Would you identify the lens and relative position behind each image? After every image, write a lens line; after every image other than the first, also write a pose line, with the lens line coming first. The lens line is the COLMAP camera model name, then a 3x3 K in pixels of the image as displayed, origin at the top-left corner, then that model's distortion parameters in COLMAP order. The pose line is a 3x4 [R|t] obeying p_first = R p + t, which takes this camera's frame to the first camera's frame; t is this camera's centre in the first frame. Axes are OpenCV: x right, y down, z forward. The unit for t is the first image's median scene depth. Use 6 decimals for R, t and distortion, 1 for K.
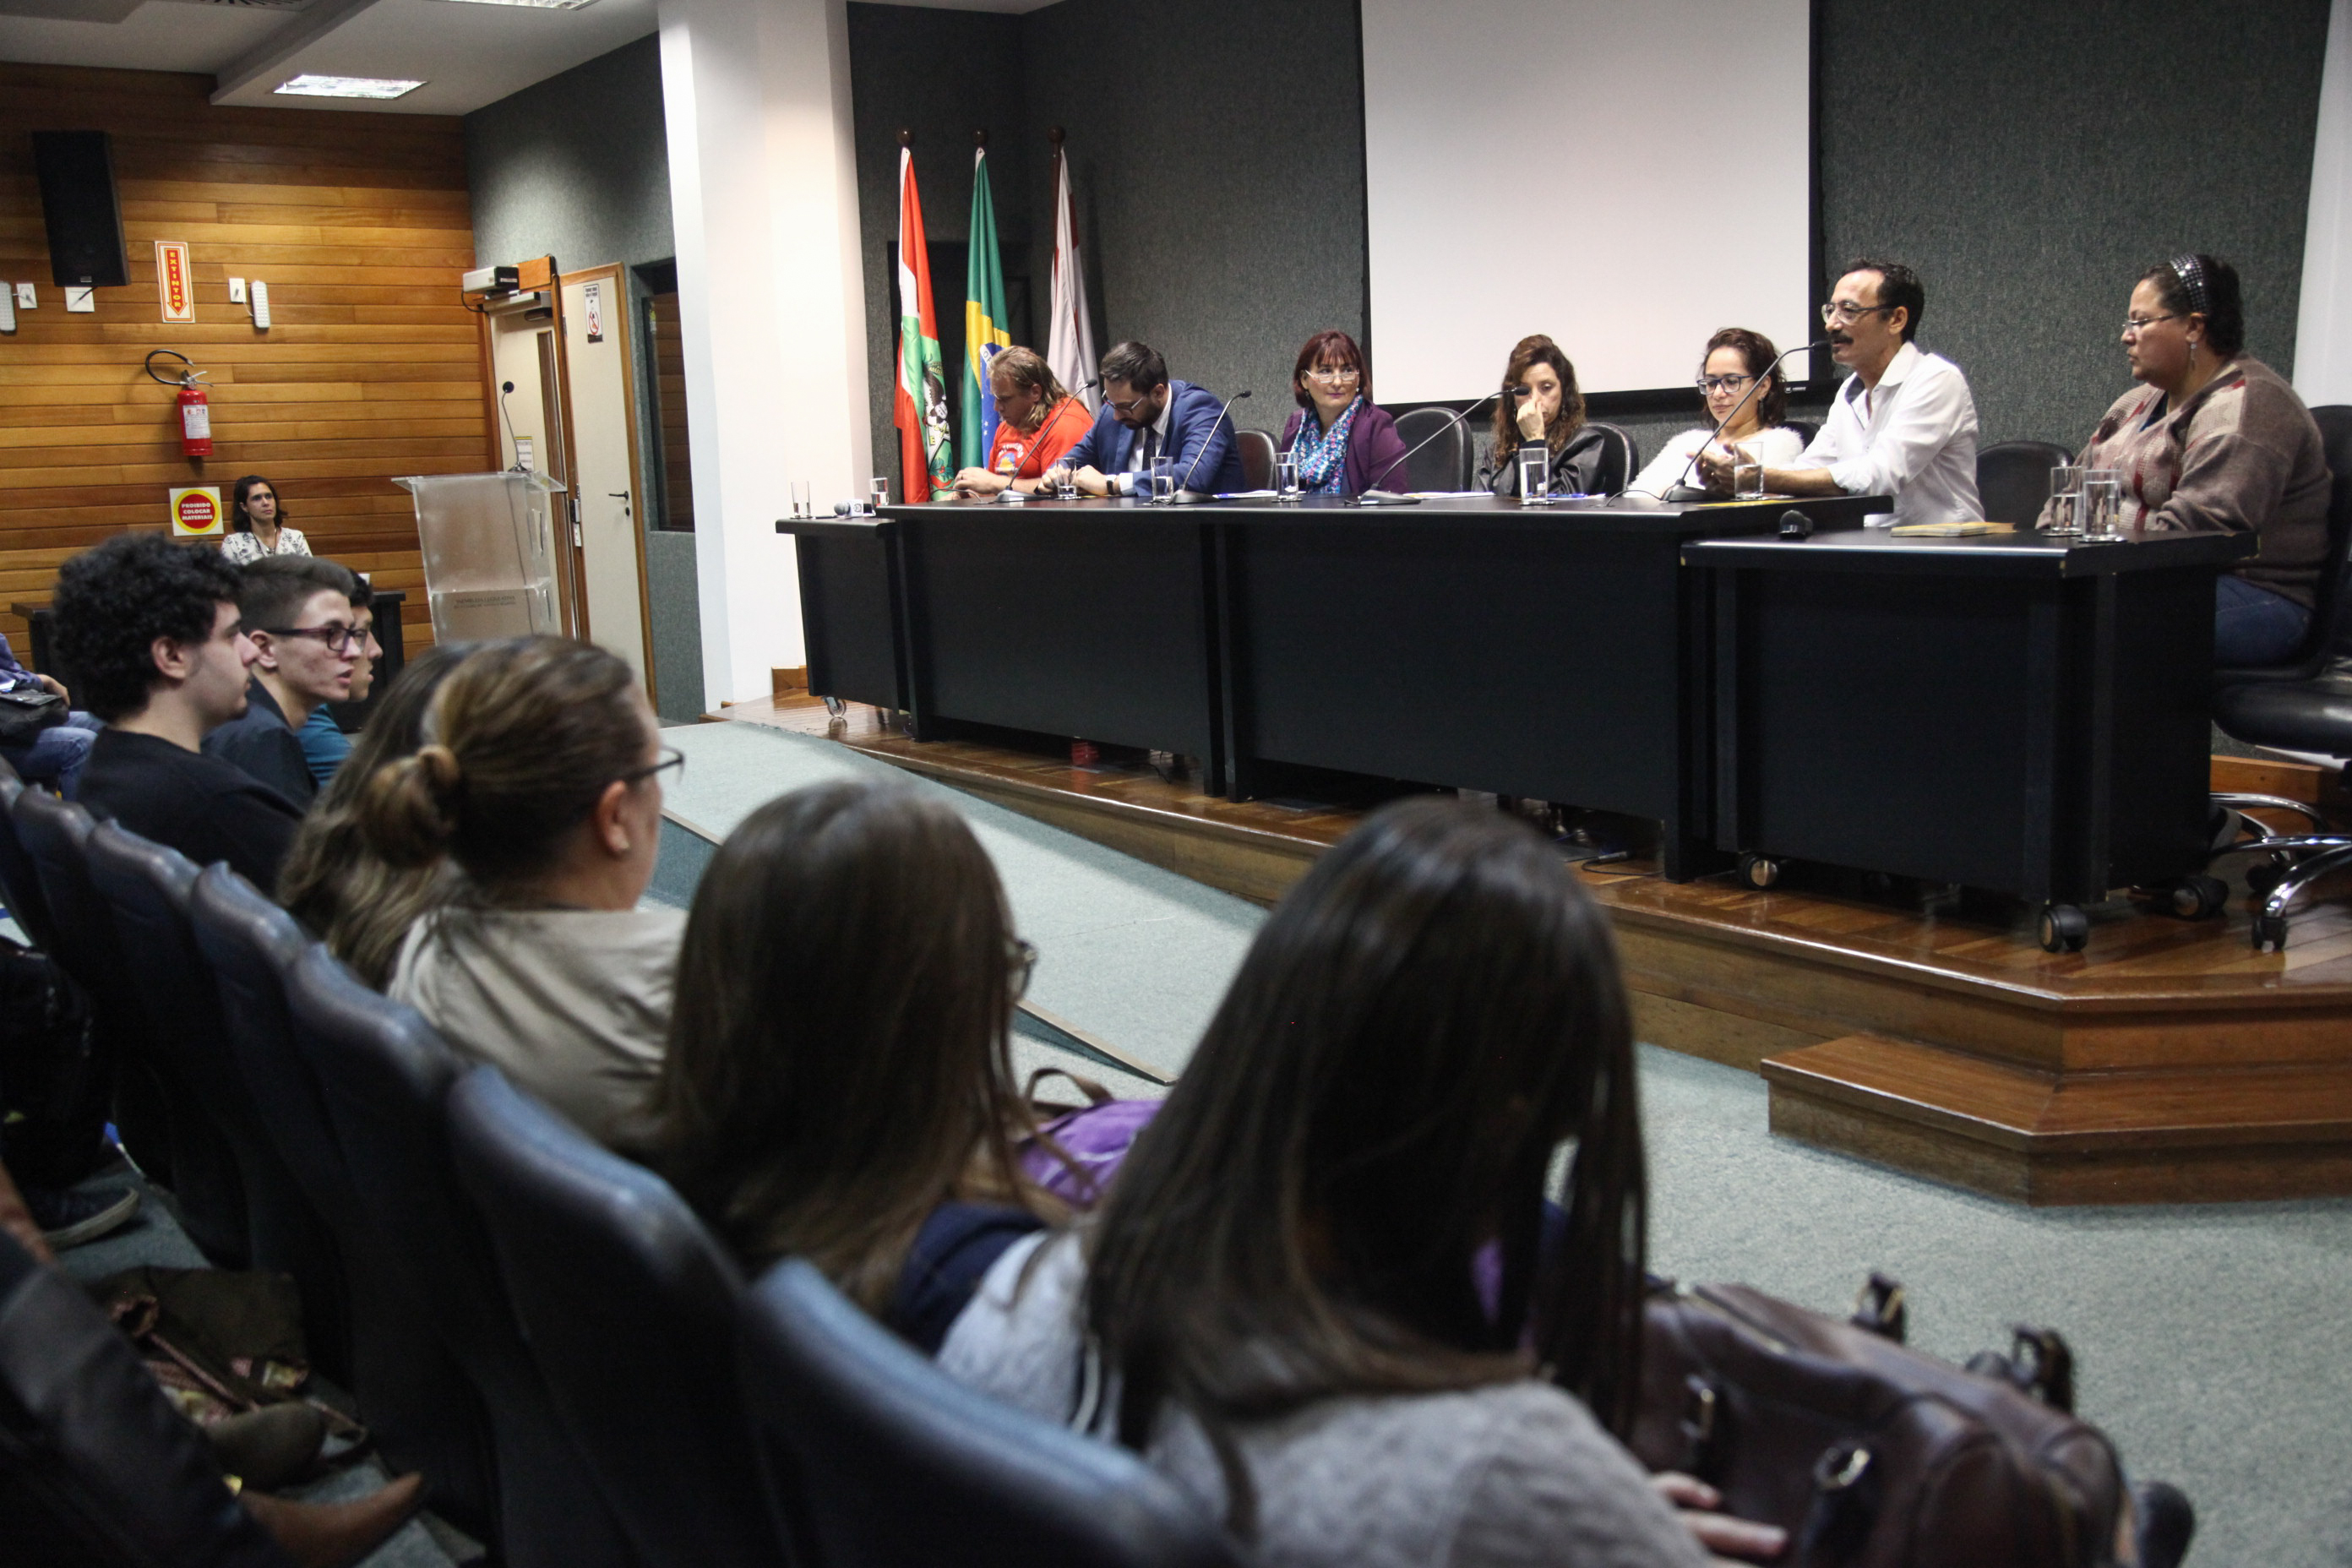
lens RADIAL K [[2308.3, 0, 1172.6], [0, 2308.3, 792.2], [0, 0, 1]] dist [0.026866, 0.000000]
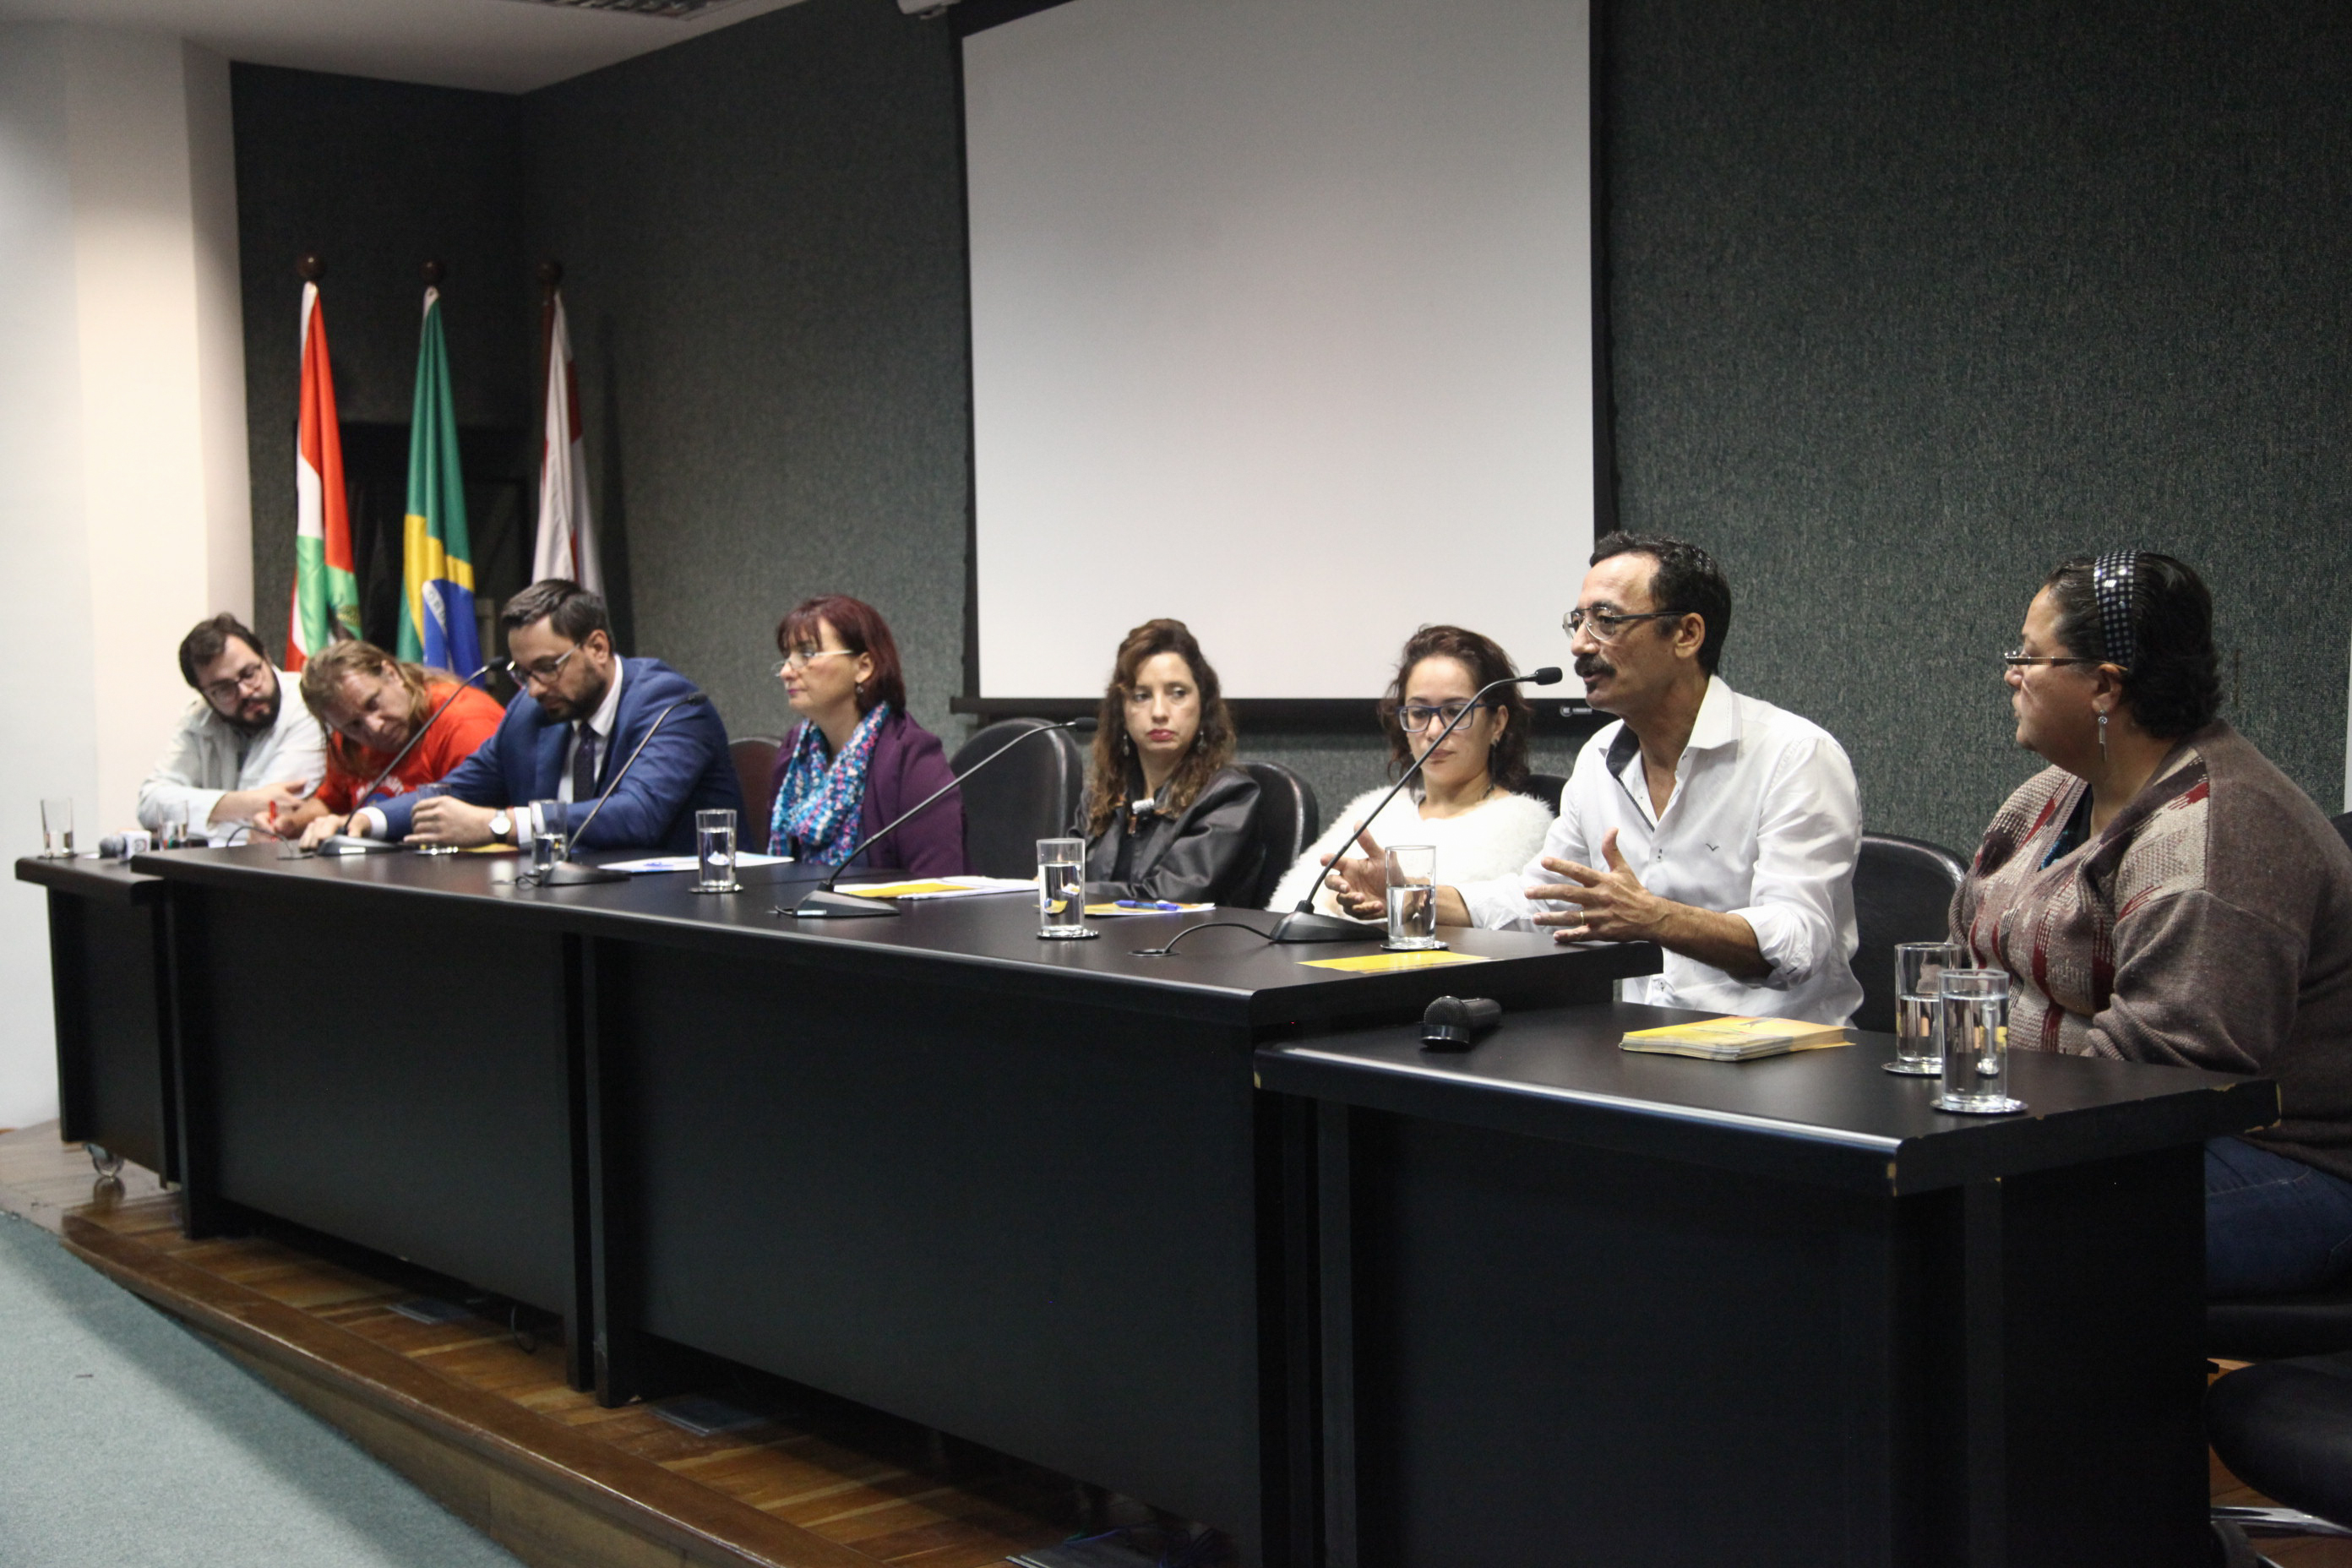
lens RADIAL K [[2970.9, 0, 1193.2], [0, 2970.9, 794.6], [0, 0, 1]] dist [0.098797, 0.000000]
pose [[0.997498, 0.018411, 0.068263, 0.087541], [-0.011152, 0.994385, -0.105231, -0.051893], [-0.069817, 0.104206, 0.992102, 0.166175]]
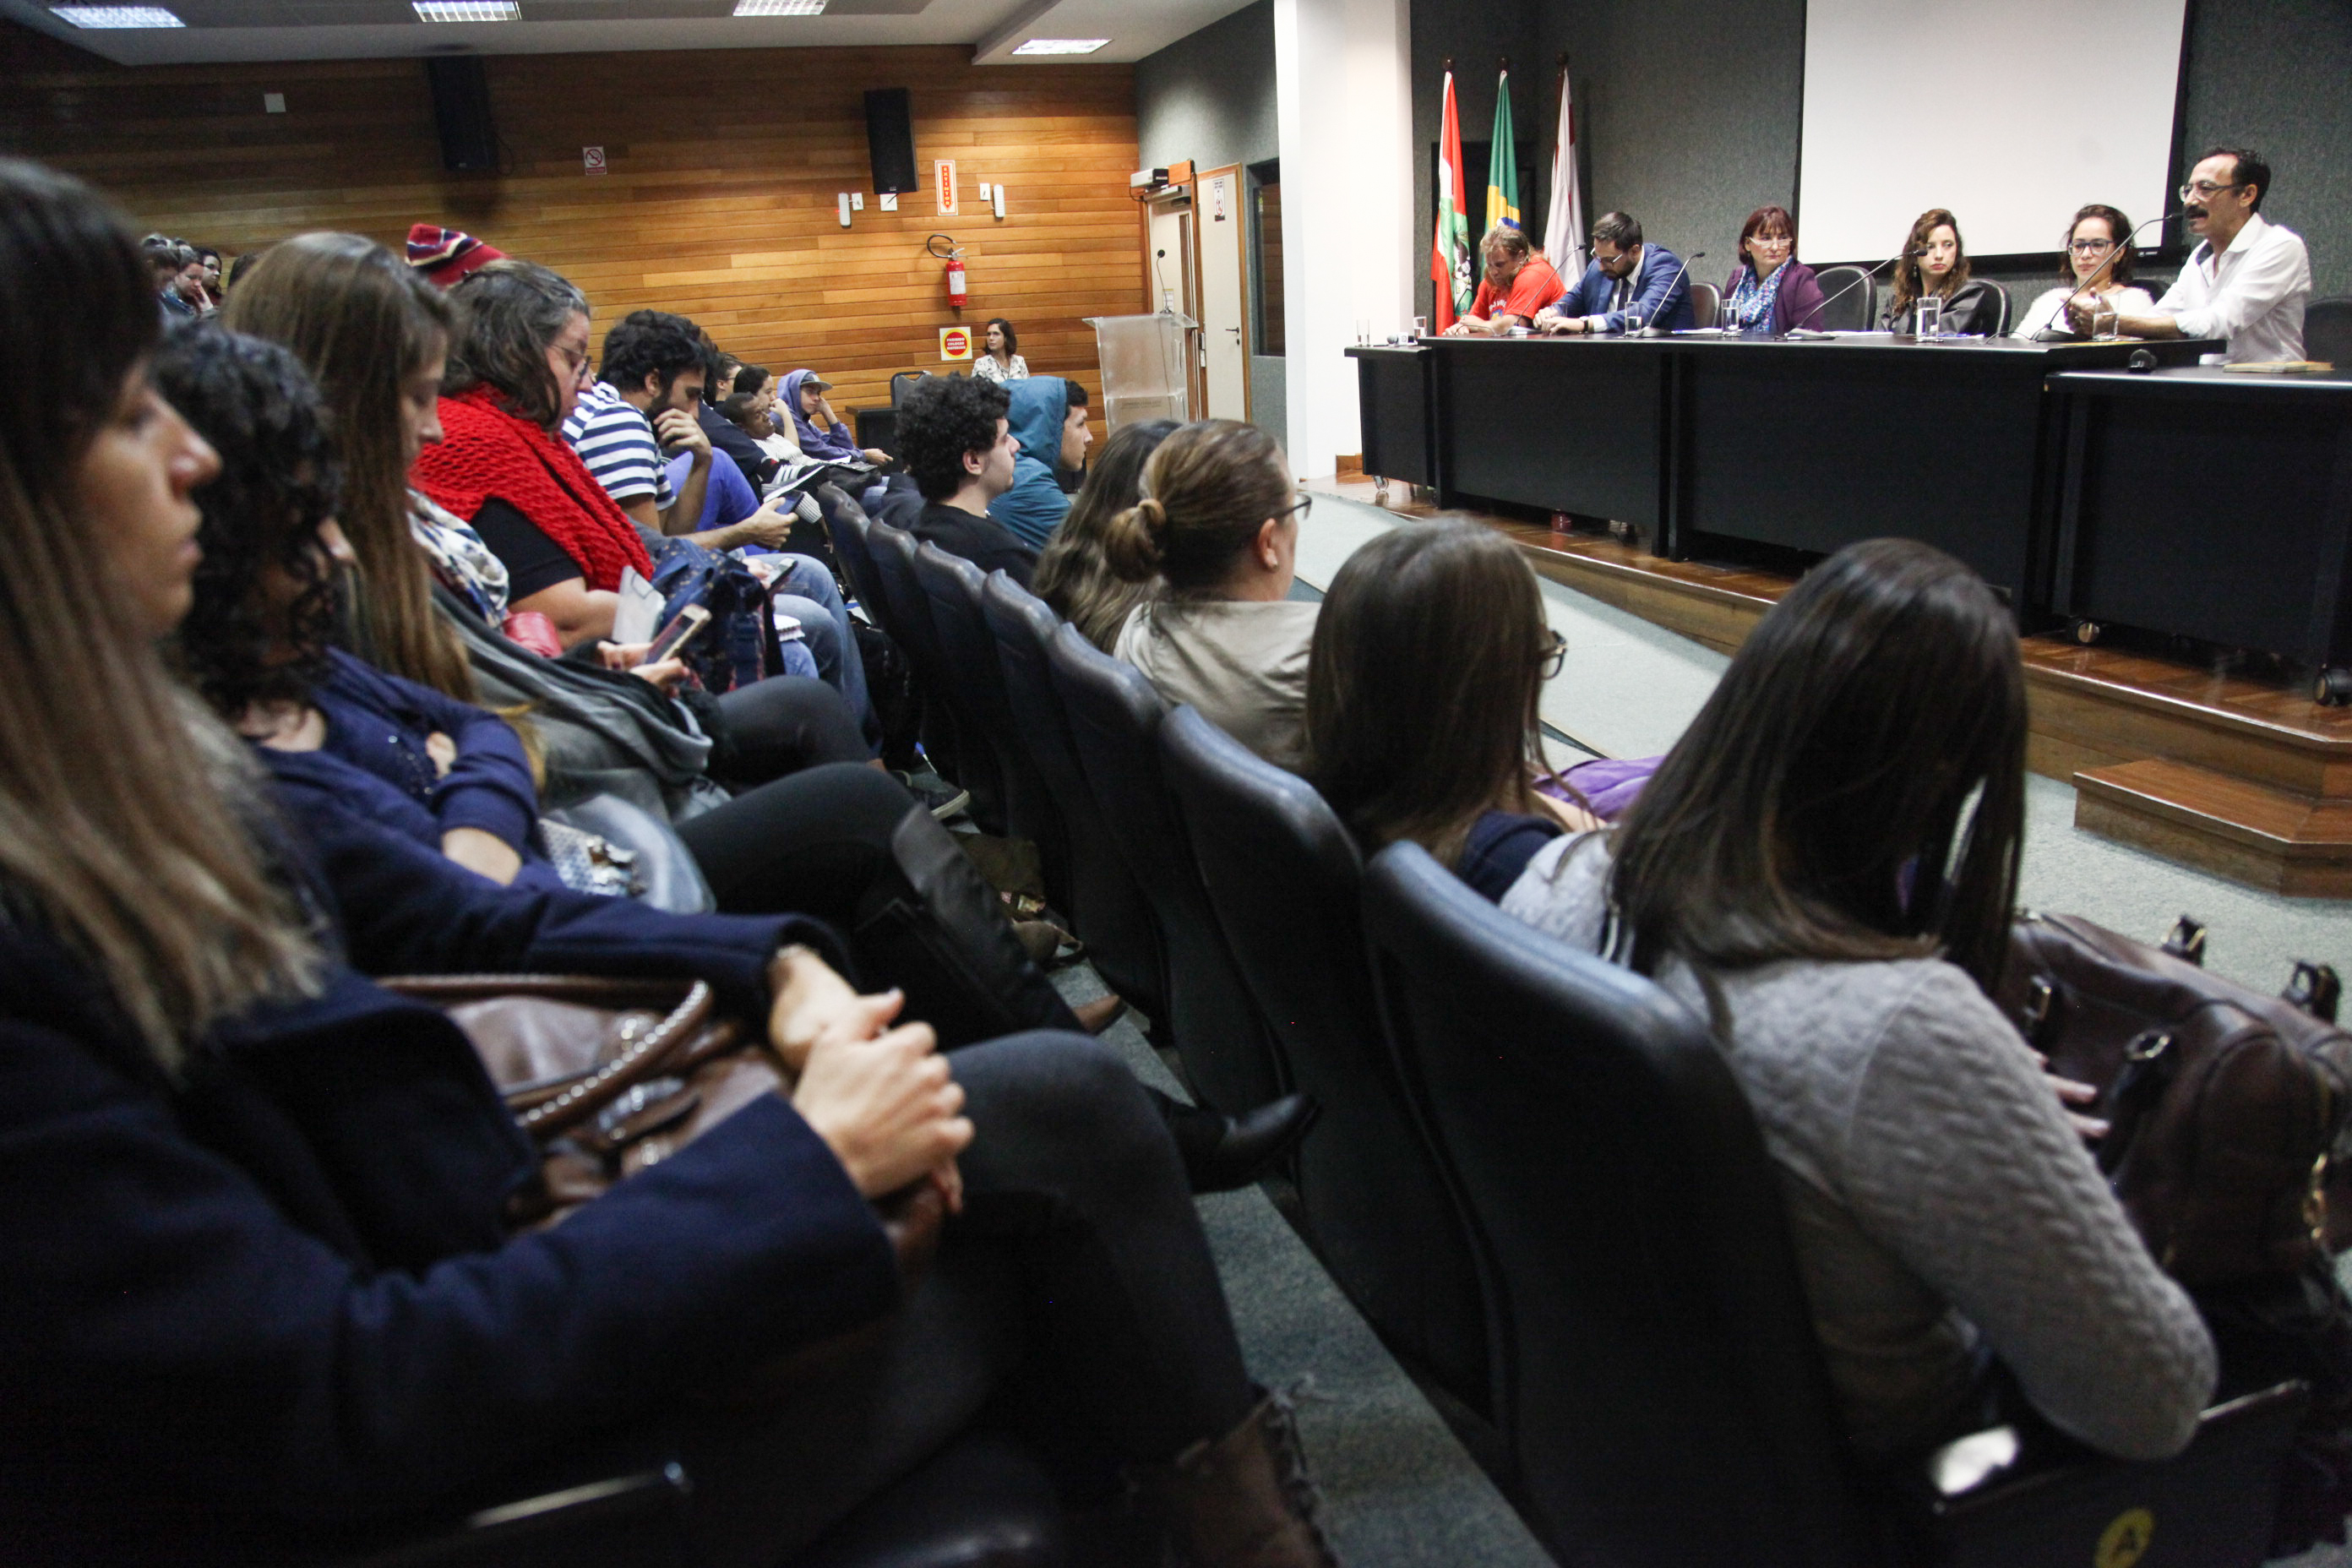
lens RADIAL K [[1643.9, 0, 1158.0], [0, 1643.9, 794.2], [0, 0, 1]] dist [-0.113725, 0.066923]
pose [[0.963438, 0.070024, -0.258618, -0.006601], [-0.030961, 0.987874, 0.152139, 0.002555], [0.266135, -0.138570, 0.953924, -0.005207]]
